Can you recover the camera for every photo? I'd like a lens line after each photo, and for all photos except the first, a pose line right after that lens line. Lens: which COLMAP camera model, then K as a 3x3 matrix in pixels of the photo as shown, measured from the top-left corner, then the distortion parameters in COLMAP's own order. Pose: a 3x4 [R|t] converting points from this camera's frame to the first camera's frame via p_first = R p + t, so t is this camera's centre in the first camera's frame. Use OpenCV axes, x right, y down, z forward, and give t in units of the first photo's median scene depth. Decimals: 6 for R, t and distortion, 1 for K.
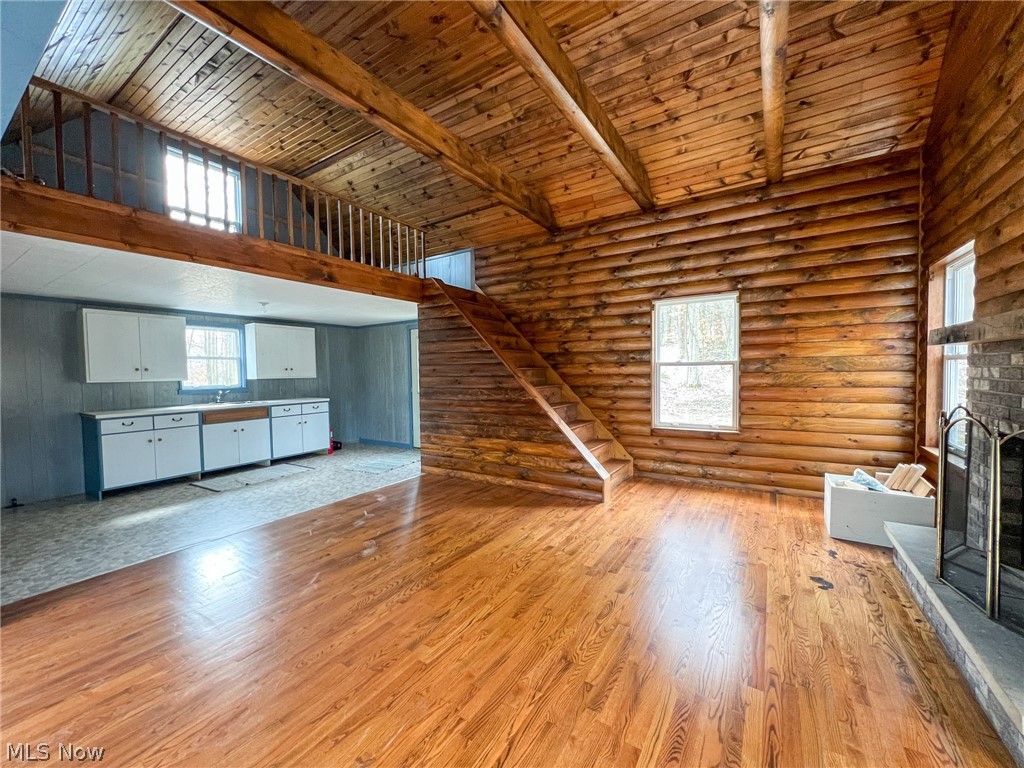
lens RADIAL K [[408.0, 0, 512.0], [0, 408.0, 384.0], [0, 0, 1]] dist [-0.000829, 0.000066]
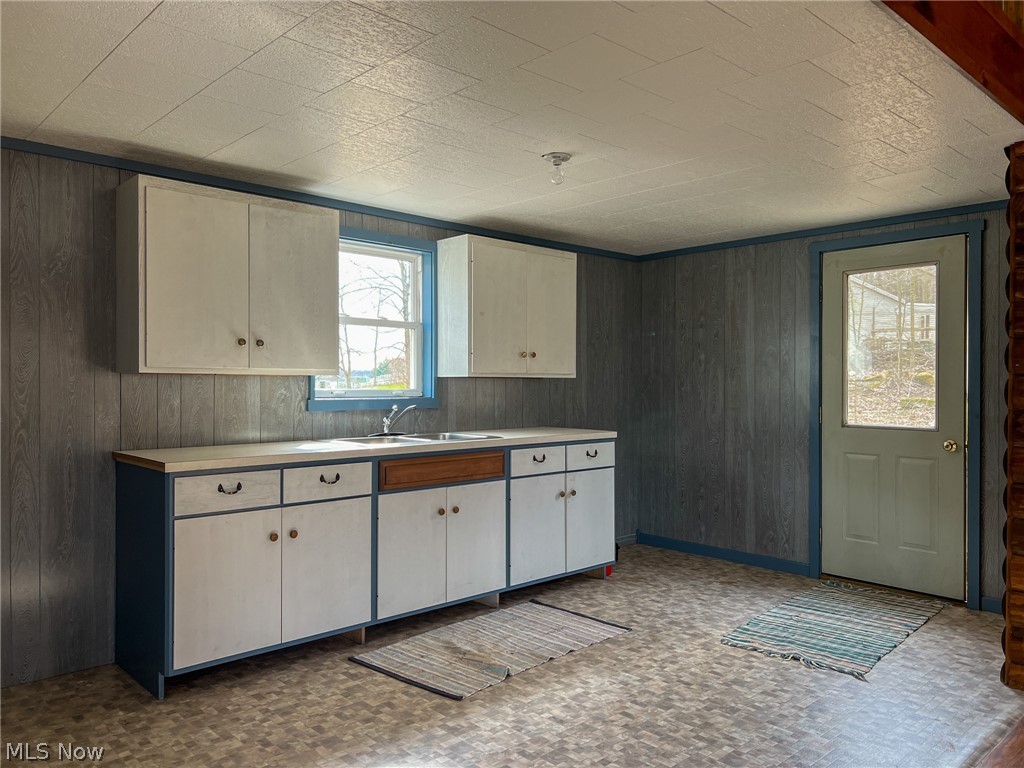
lens RADIAL K [[767.7, 0, 512.0], [0, 767.7, 384.0], [0, 0, 1]] dist [0.030731, -0.001839]
pose [[0.970206, 0.018852, -0.241548, -0.469045], [-0.025858, 0.999331, -0.025866, 0.014591], [0.240898, 0.031341, 0.970044, 0.342993]]
